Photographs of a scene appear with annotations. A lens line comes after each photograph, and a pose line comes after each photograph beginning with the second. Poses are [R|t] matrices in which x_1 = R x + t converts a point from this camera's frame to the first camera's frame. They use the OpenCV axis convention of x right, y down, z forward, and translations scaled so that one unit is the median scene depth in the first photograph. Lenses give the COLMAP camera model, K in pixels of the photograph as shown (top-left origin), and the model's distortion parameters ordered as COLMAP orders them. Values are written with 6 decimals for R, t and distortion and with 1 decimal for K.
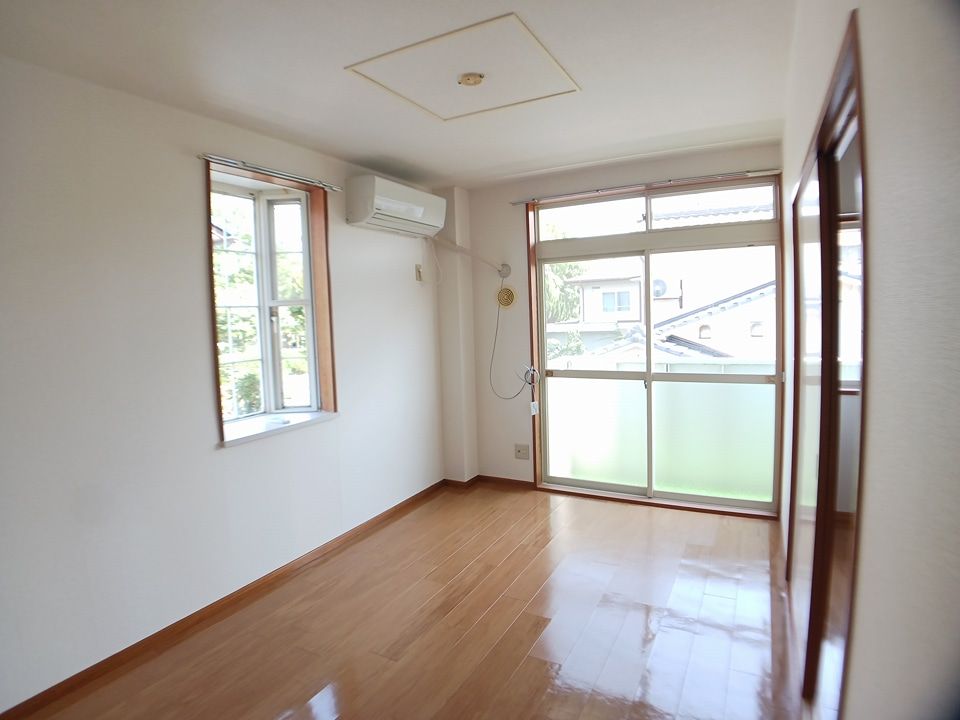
lens RADIAL K [[563.6, 0, 480.0], [0, 563.6, 360.0], [0, 0, 1]] dist [-0.165772, 0.002912]
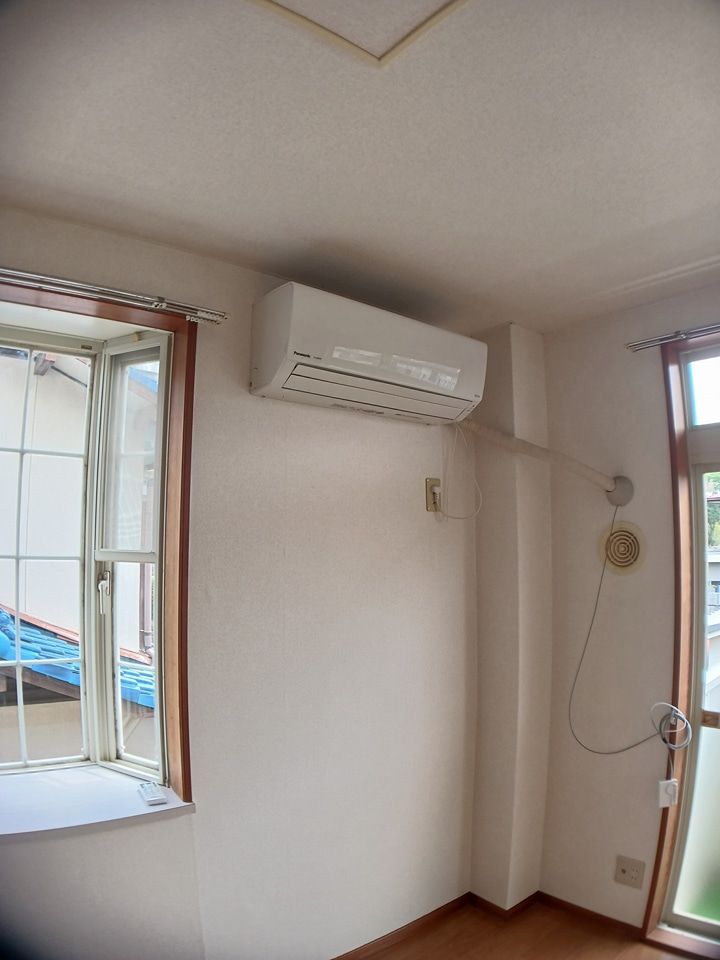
lens RADIAL K [[563.6, 0, 360.3], [0, 563.6, 492.0], [0, 0, 1]] dist [-0.165772, 0.002912]
pose [[0.909486, 0.000754, -0.415735, 0.037168], [-0.060405, 0.989626, -0.130351, -0.089830], [0.411324, 0.143665, 0.900096, 0.526695]]
